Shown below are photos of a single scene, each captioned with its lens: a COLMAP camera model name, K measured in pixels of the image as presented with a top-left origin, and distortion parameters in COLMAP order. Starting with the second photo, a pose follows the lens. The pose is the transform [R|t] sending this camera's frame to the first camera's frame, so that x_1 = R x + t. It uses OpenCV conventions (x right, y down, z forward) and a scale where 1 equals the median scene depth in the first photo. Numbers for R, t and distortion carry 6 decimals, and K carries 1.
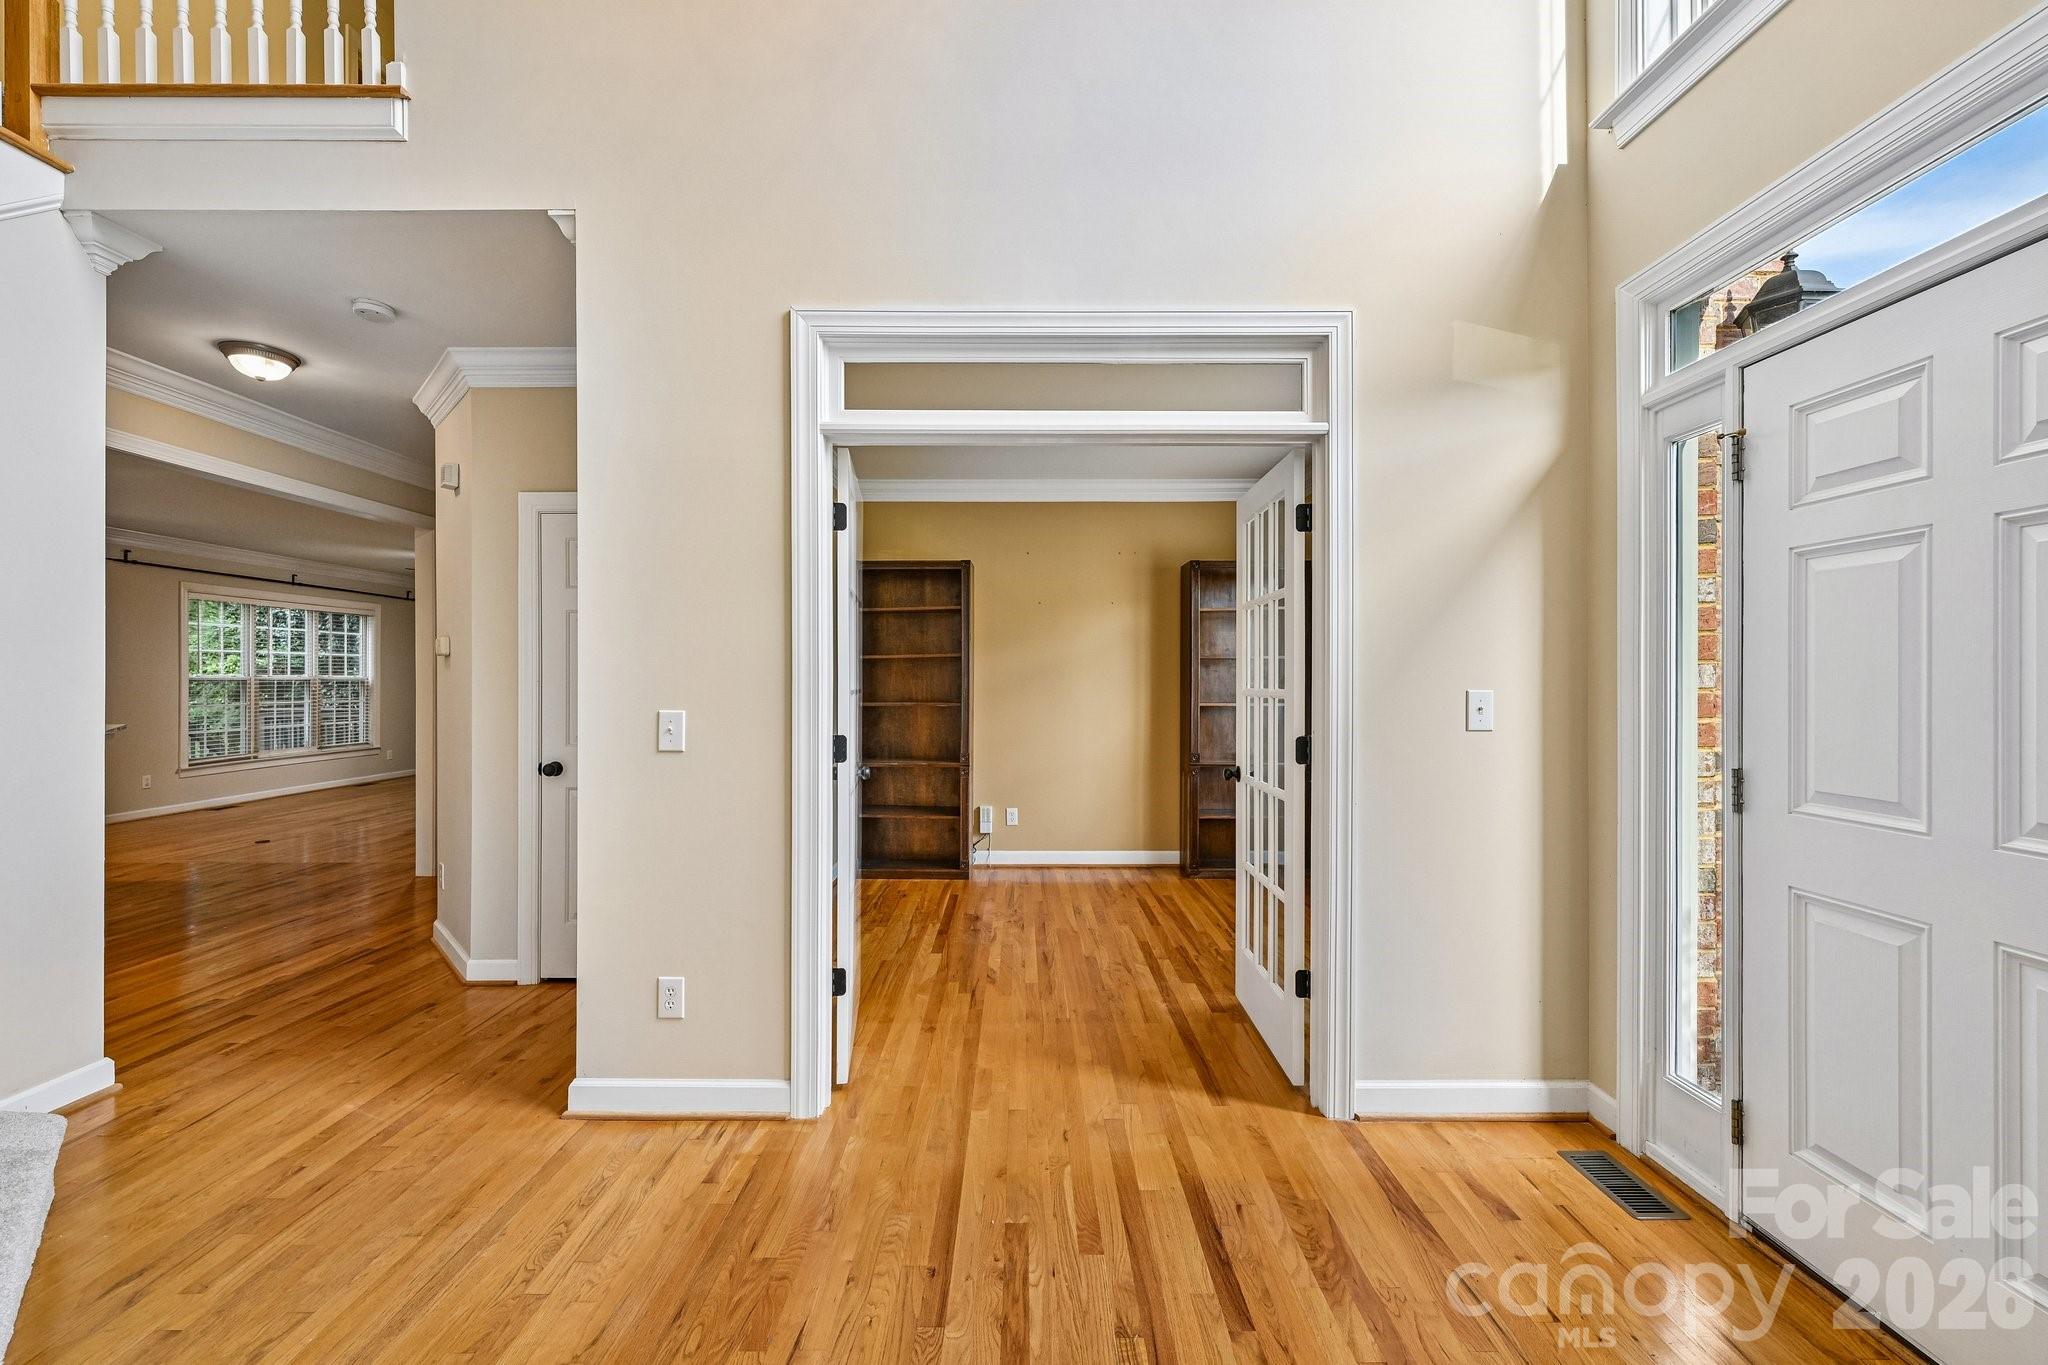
lens RADIAL K [[808.8, 0, 1014.4], [0, 808.8, 682.5], [0, 0, 1]] dist [-0.000469, -0.000063]
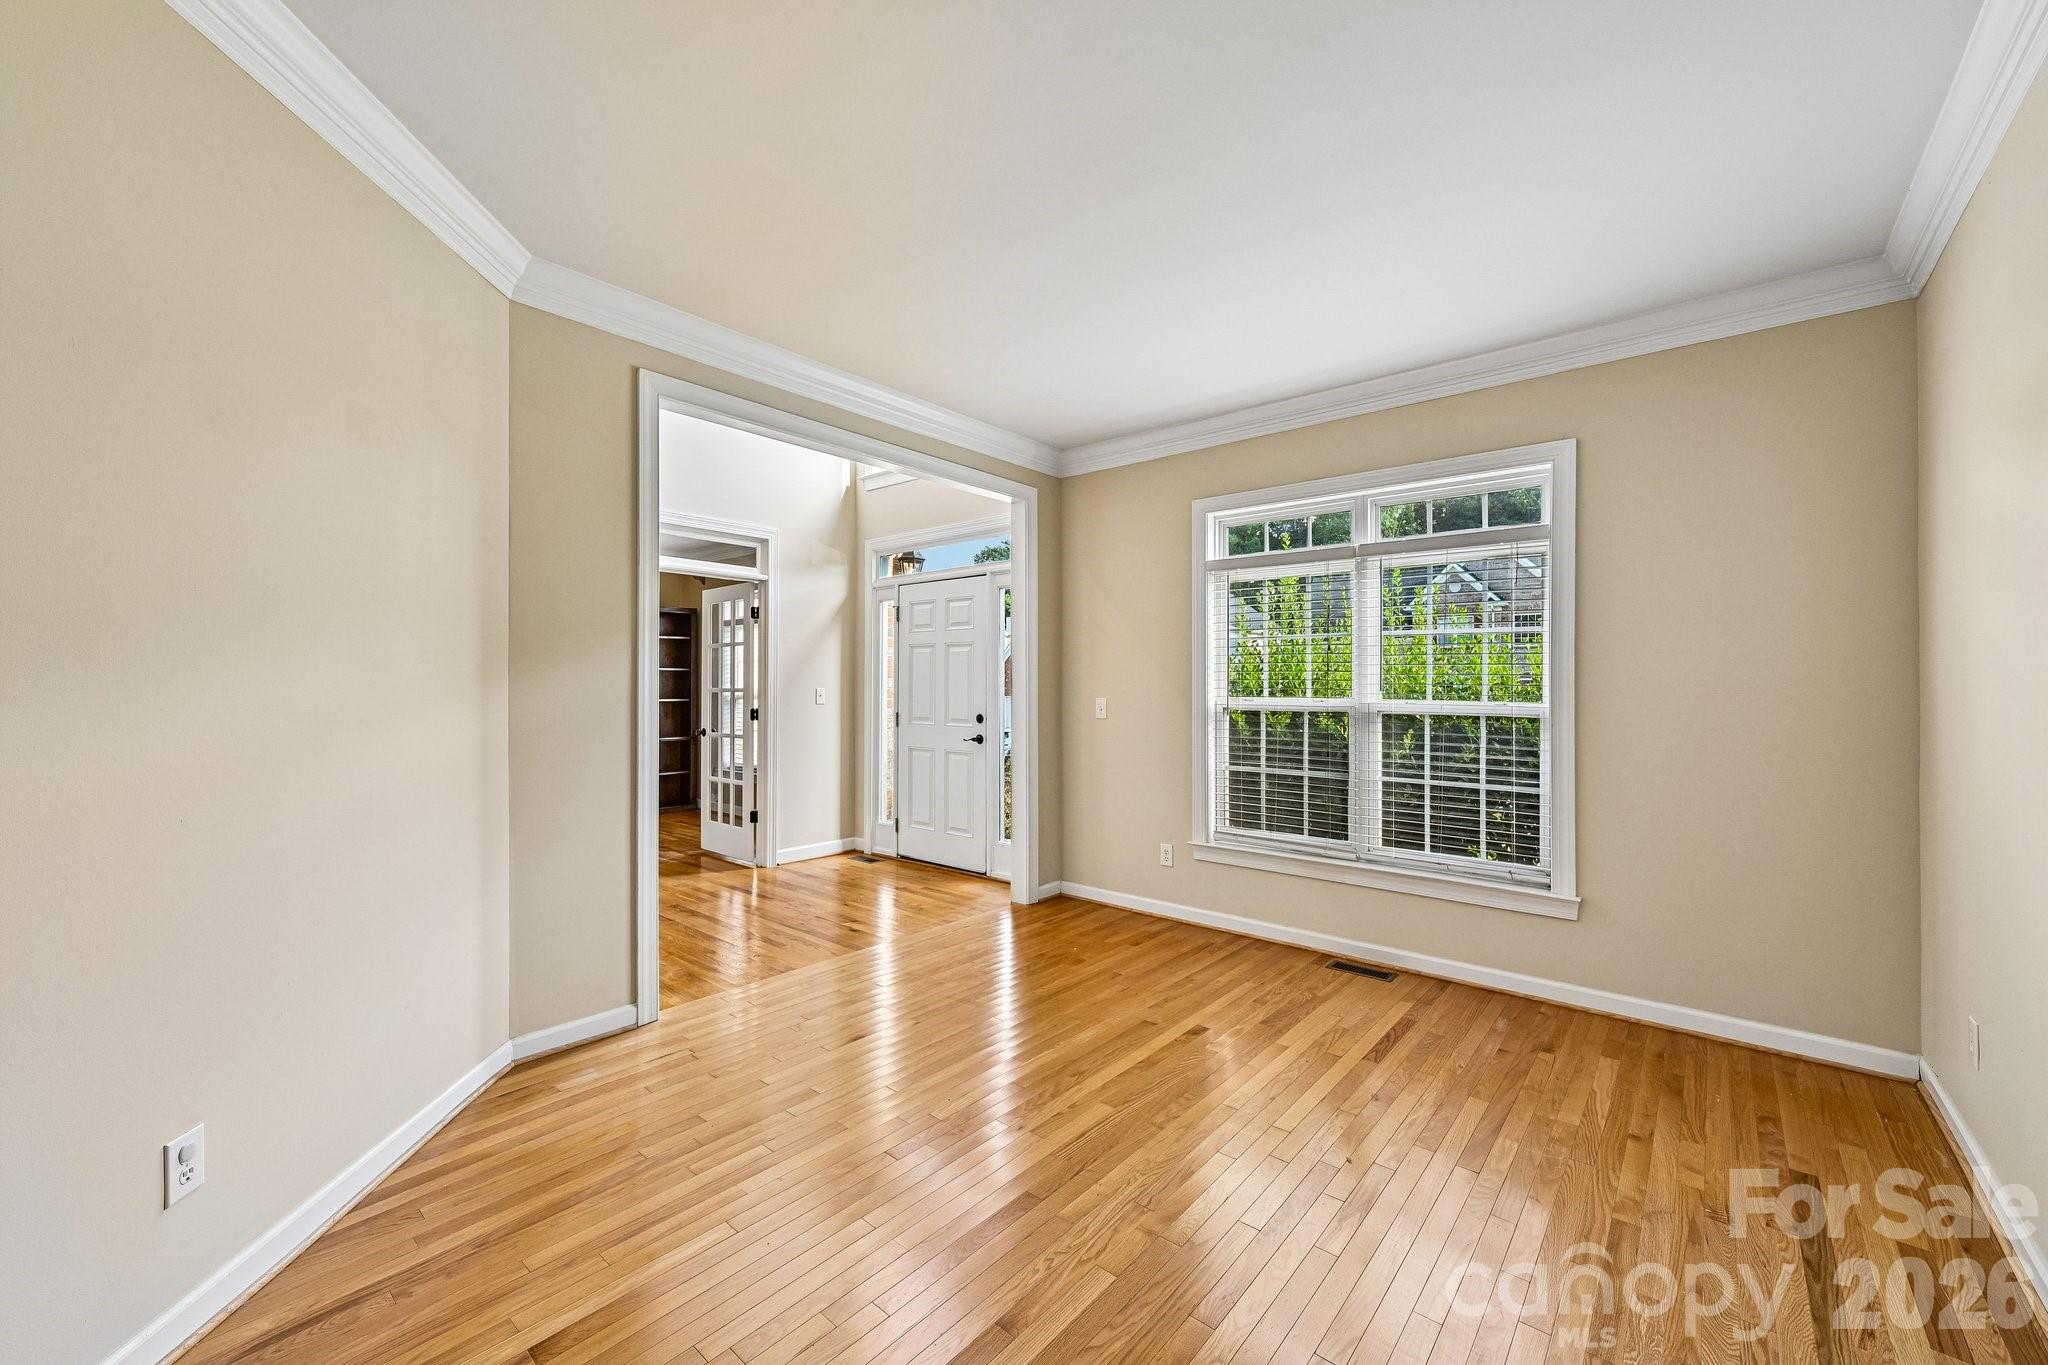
lens RADIAL K [[808.8, 0, 1016.1], [0, 808.8, 686.6], [0, 0, 1]] dist [-0.000469, -0.000063]
pose [[0.648577, 0.003518, 0.761141, -1.015677], [-0.002020, 0.999994, -0.002900, 0.011333], [-0.761147, 0.000343, 0.648580, -1.177529]]
